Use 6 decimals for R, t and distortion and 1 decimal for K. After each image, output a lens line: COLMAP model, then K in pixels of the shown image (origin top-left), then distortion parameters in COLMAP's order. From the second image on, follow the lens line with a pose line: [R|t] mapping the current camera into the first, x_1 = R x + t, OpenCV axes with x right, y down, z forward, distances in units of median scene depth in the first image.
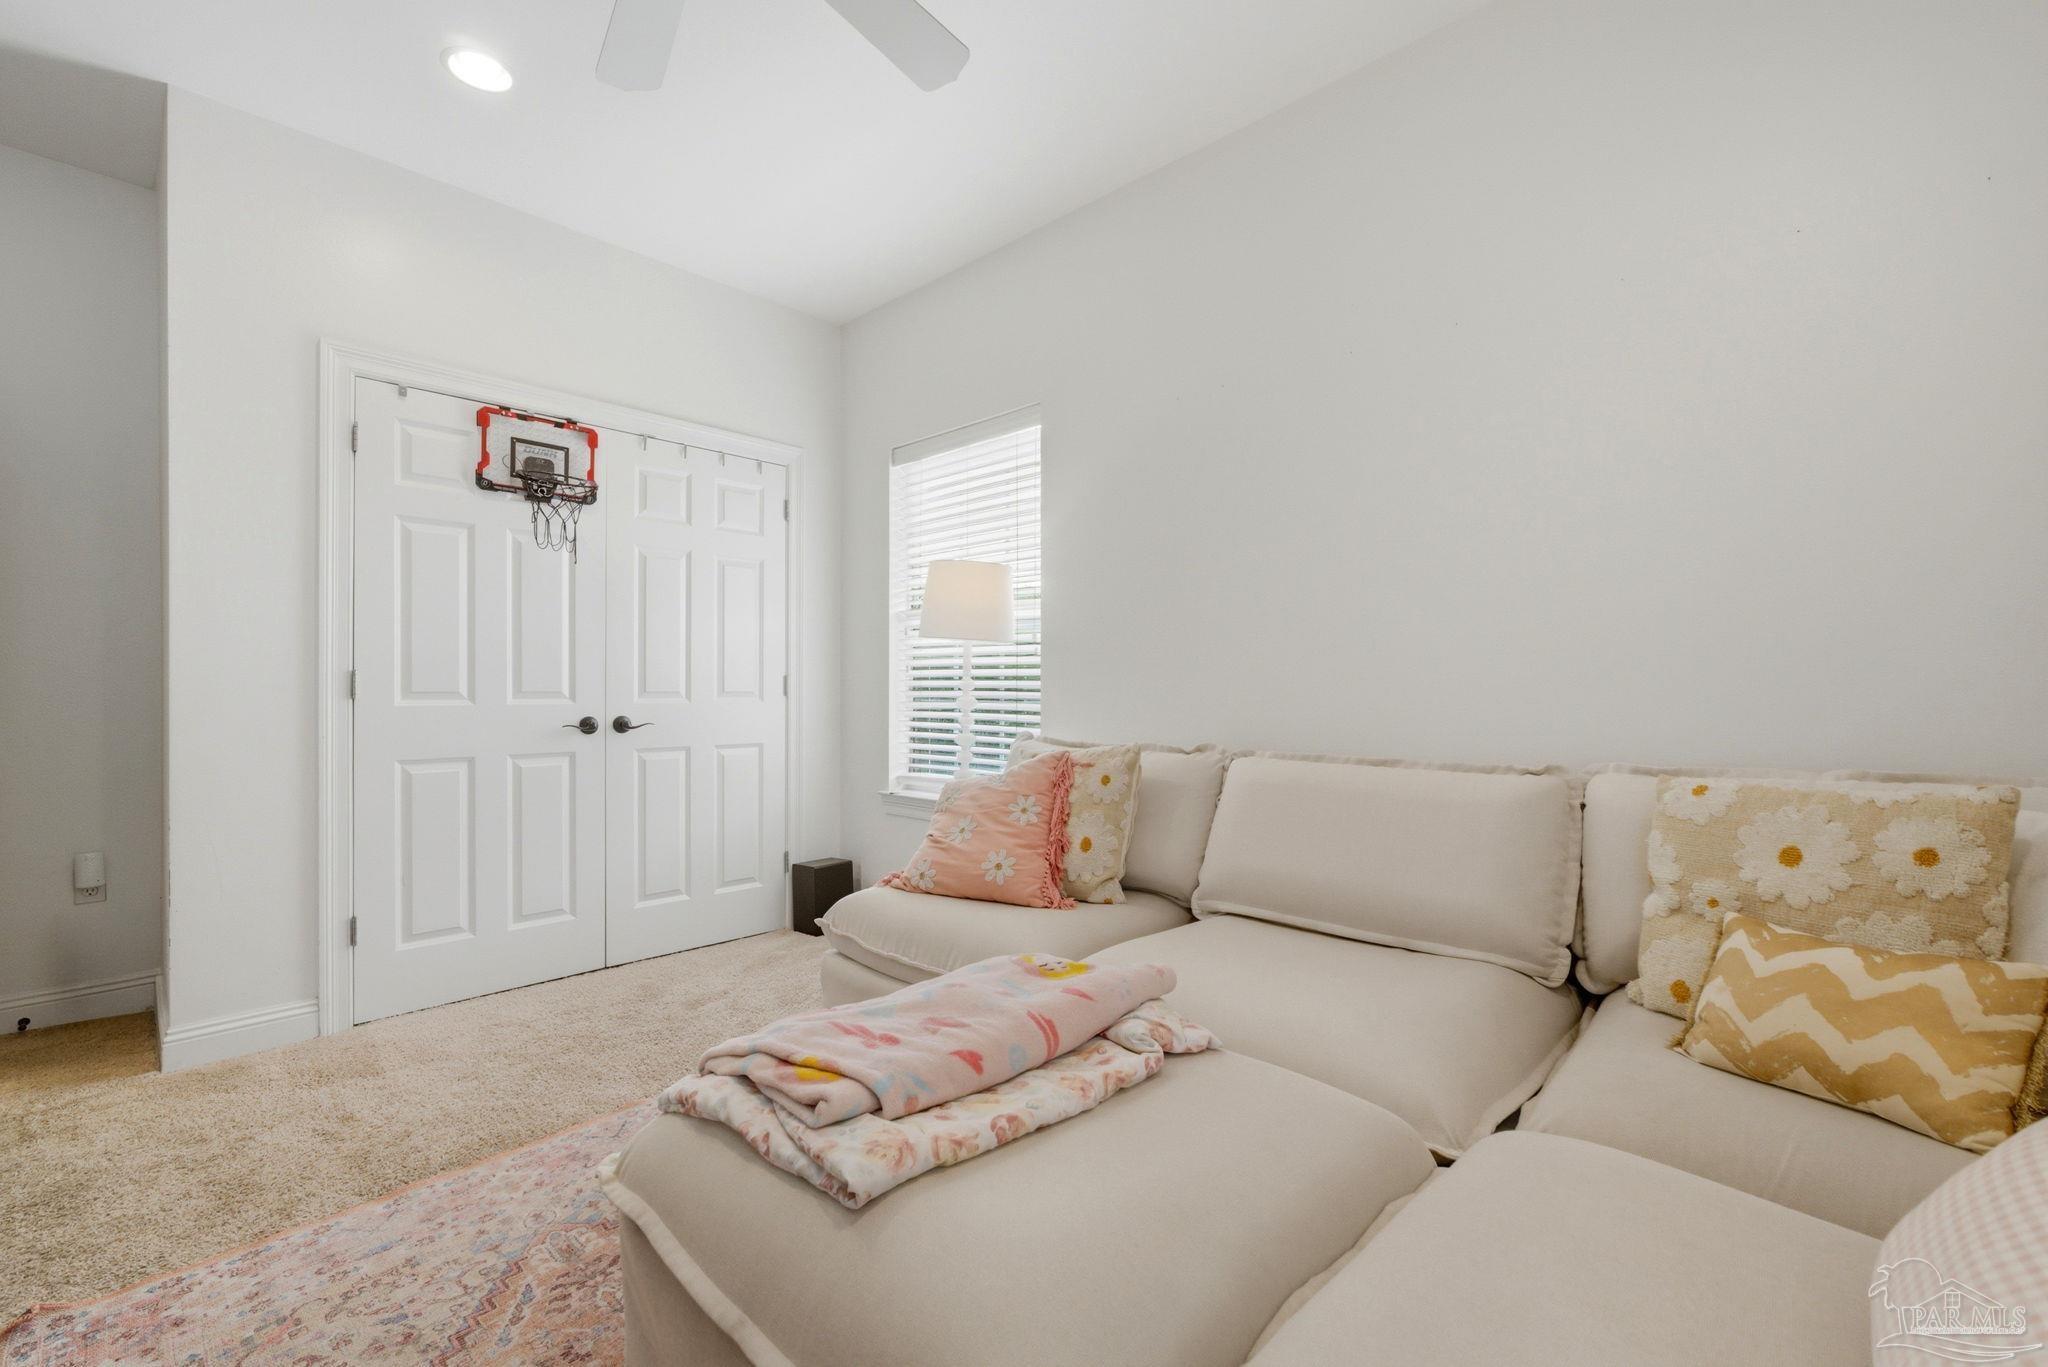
lens RADIAL K [[868.9, 0, 1035.8], [0, 868.9, 700.4], [0, 0, 1]] dist [-0.005843, -0.000138]
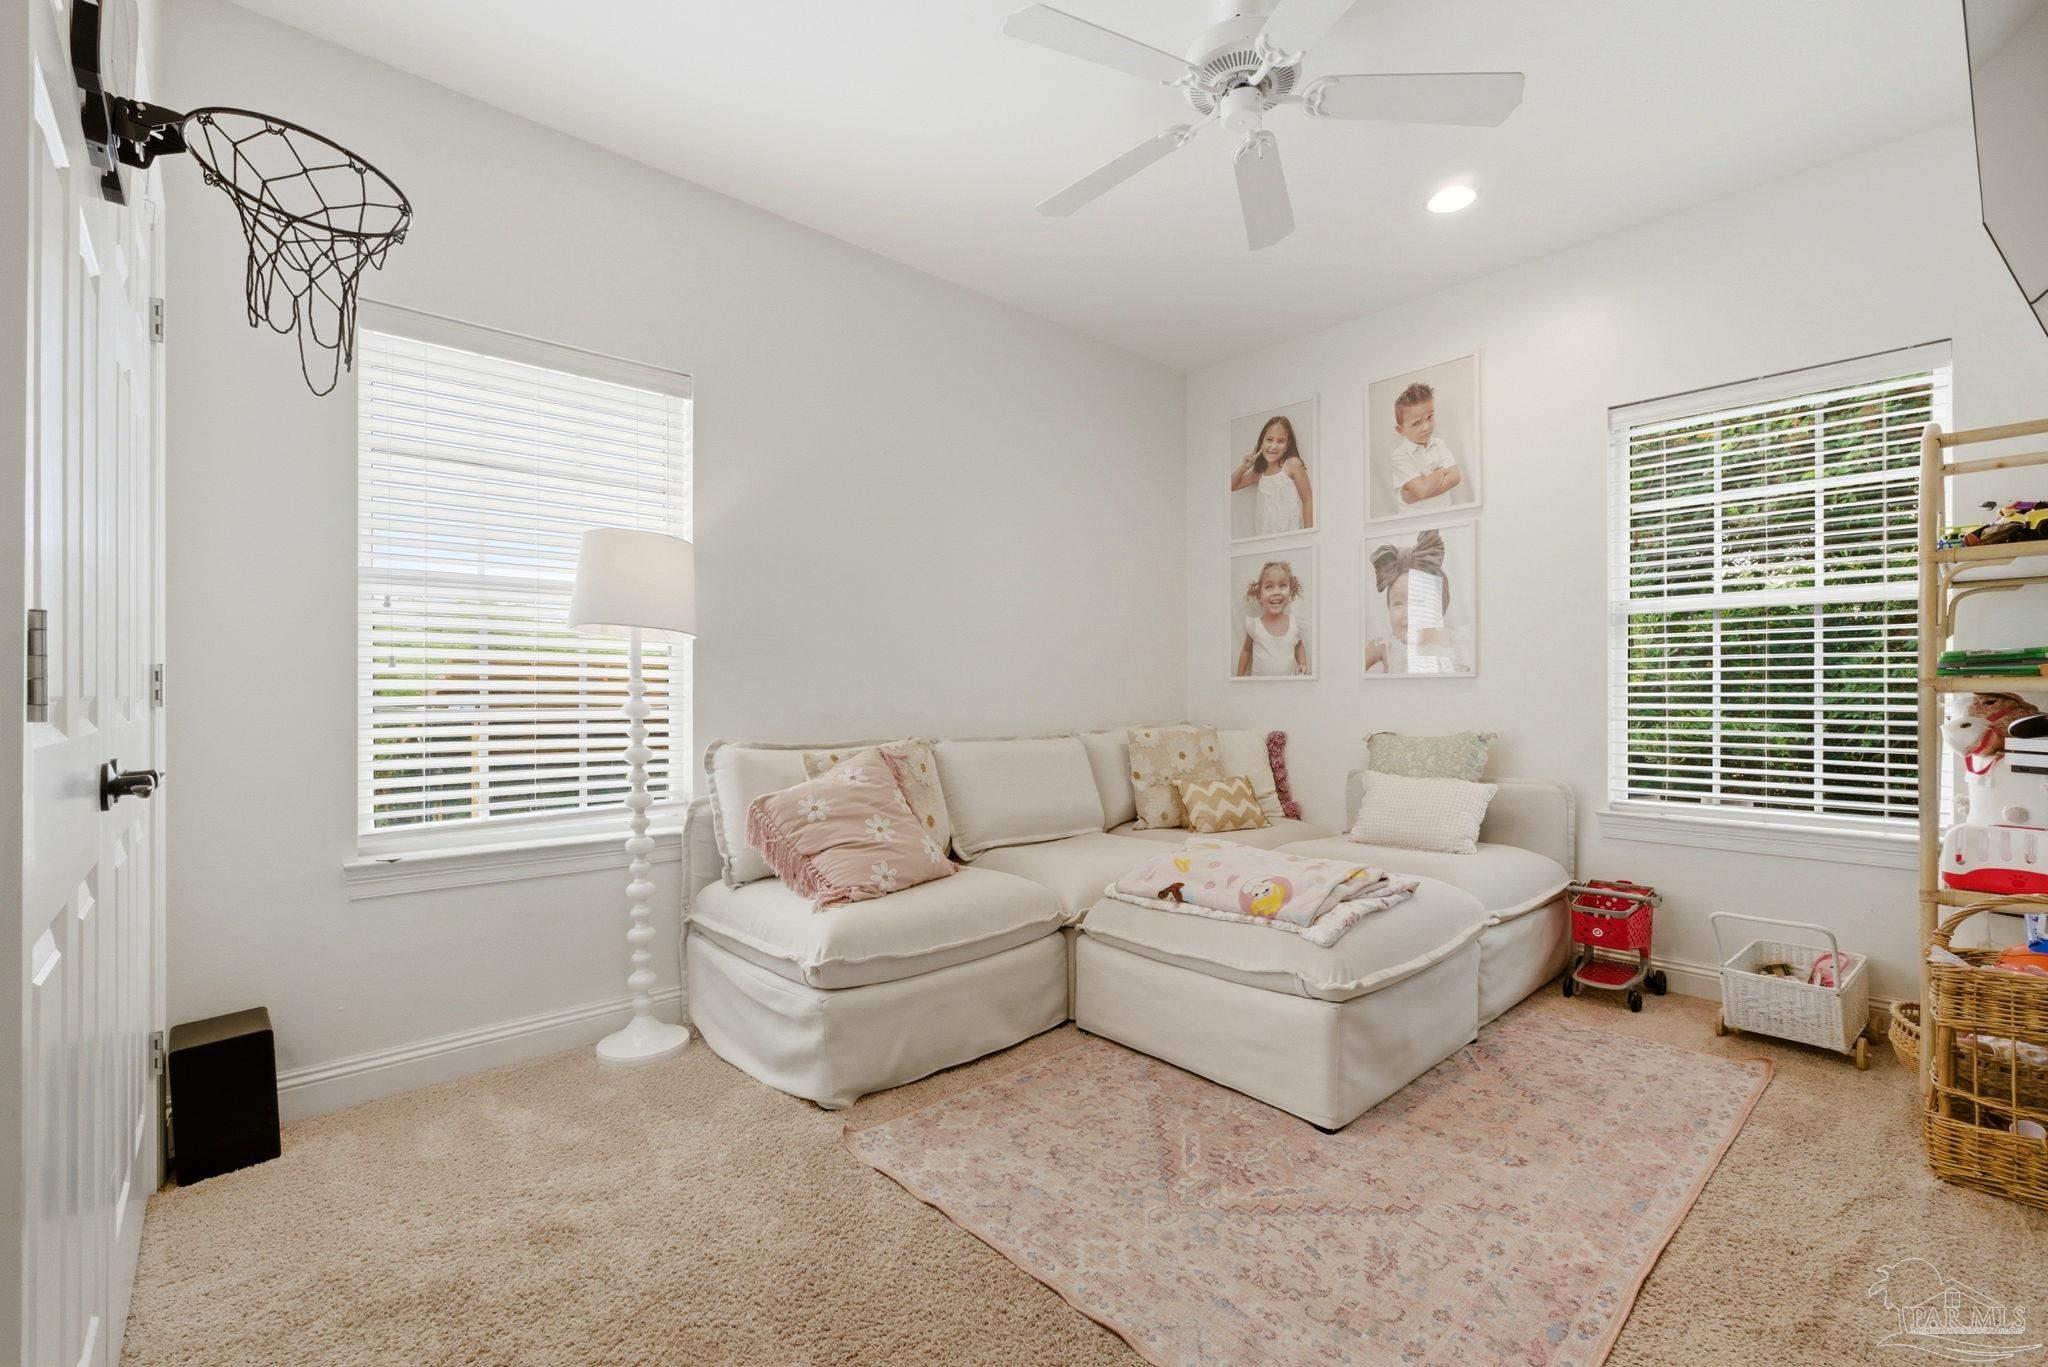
lens RADIAL K [[878.1, 0, 1032.8], [0, 878.1, 683.1], [0, 0, 1]] dist [0.000537, 0.000316]
pose [[0.080921, 0.012057, 0.996648, -1.185073], [0.012116, 0.999841, -0.013080, -0.009187], [-0.996647, 0.013134, 0.080762, 0.777378]]
